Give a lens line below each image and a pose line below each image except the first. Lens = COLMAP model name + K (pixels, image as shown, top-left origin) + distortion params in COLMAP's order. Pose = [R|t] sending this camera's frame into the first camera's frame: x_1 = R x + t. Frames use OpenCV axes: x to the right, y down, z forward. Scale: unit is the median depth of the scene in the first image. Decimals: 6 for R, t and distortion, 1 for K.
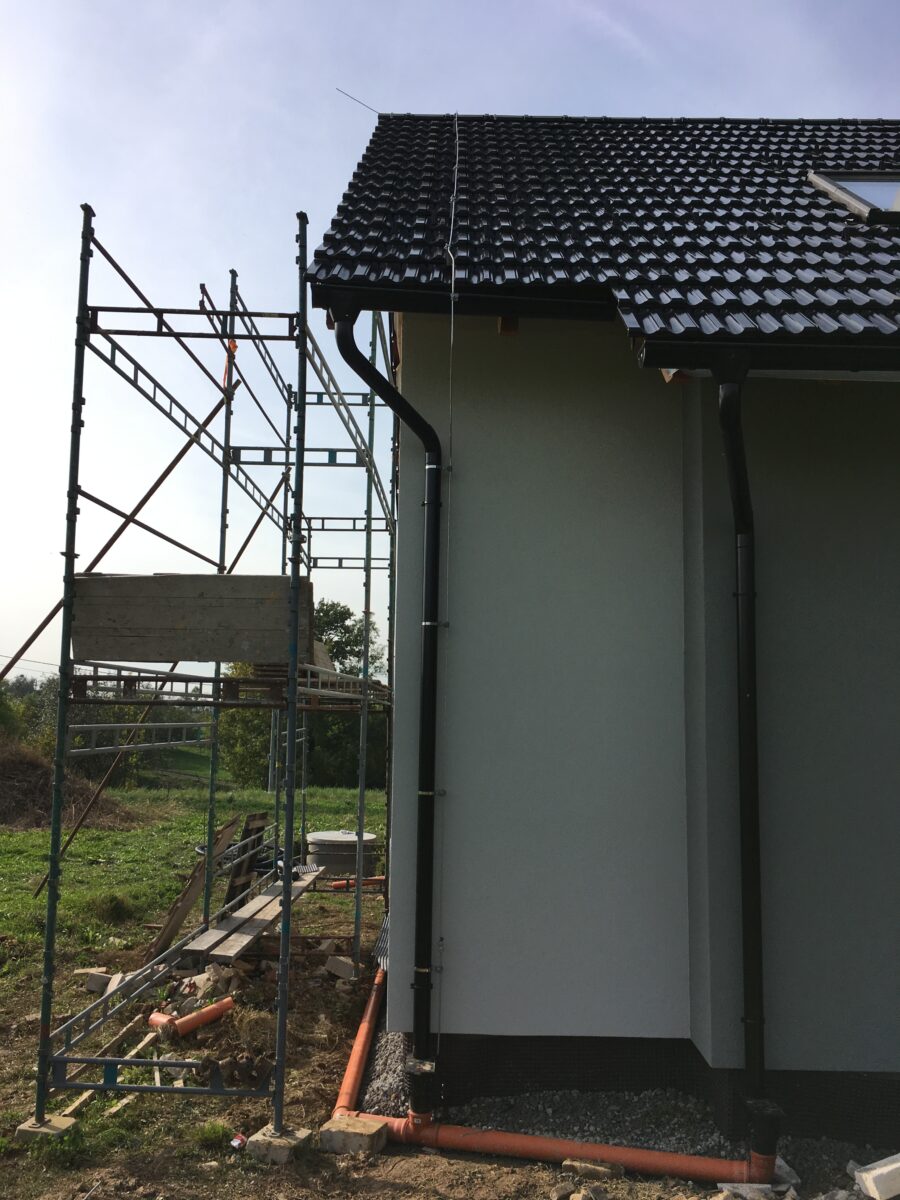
lens RADIAL K [[1024.1, 0, 451.9], [0, 1024.1, 601.8], [0, 0, 1]] dist [-0.009417, -0.003910]
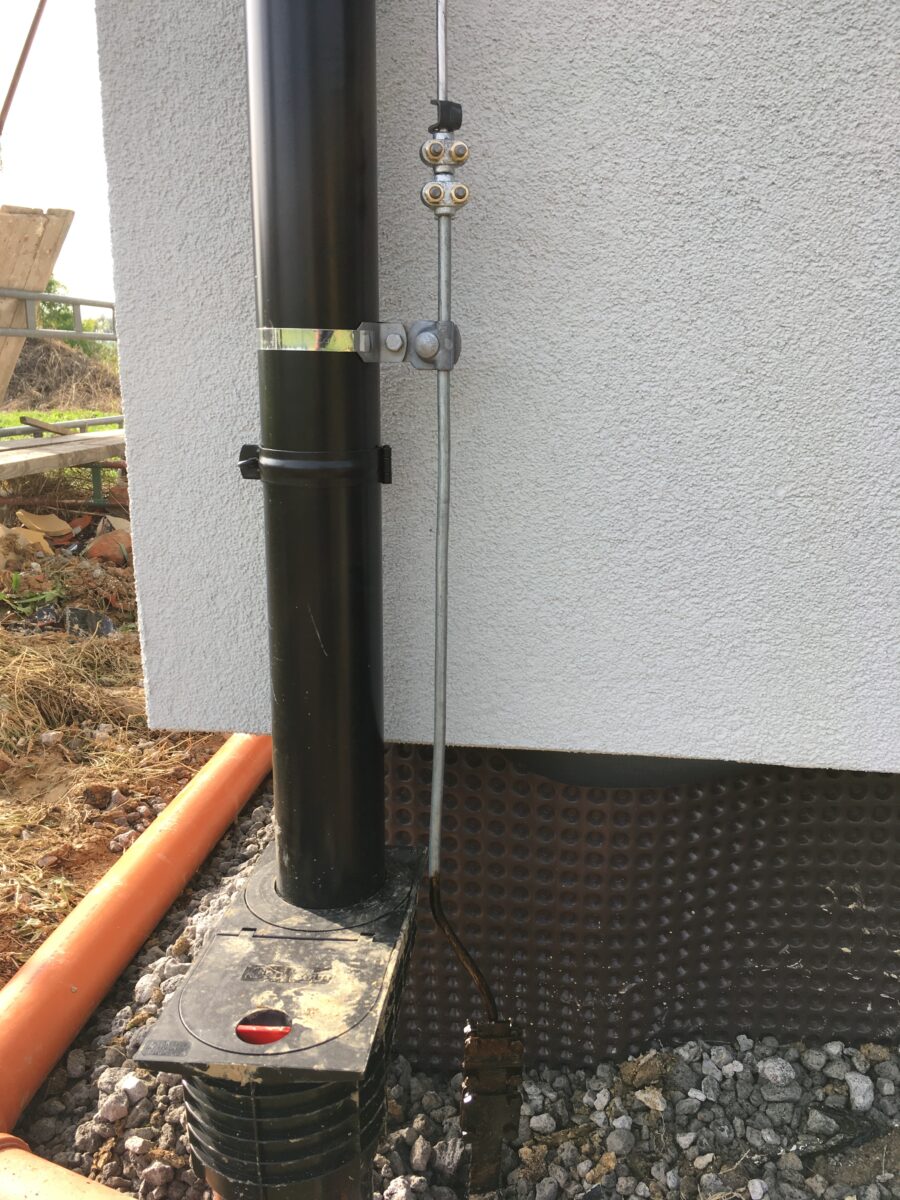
lens RADIAL K [[1024.1, 0, 450.4], [0, 1024.1, 599.4], [0, 0, 1]] dist [-0.009417, -0.003910]
pose [[0.993619, 0.012431, -0.112098, 0.006132], [0.025941, 0.942073, 0.334405, 0.344740], [0.109762, -0.335179, 0.935739, 0.851713]]
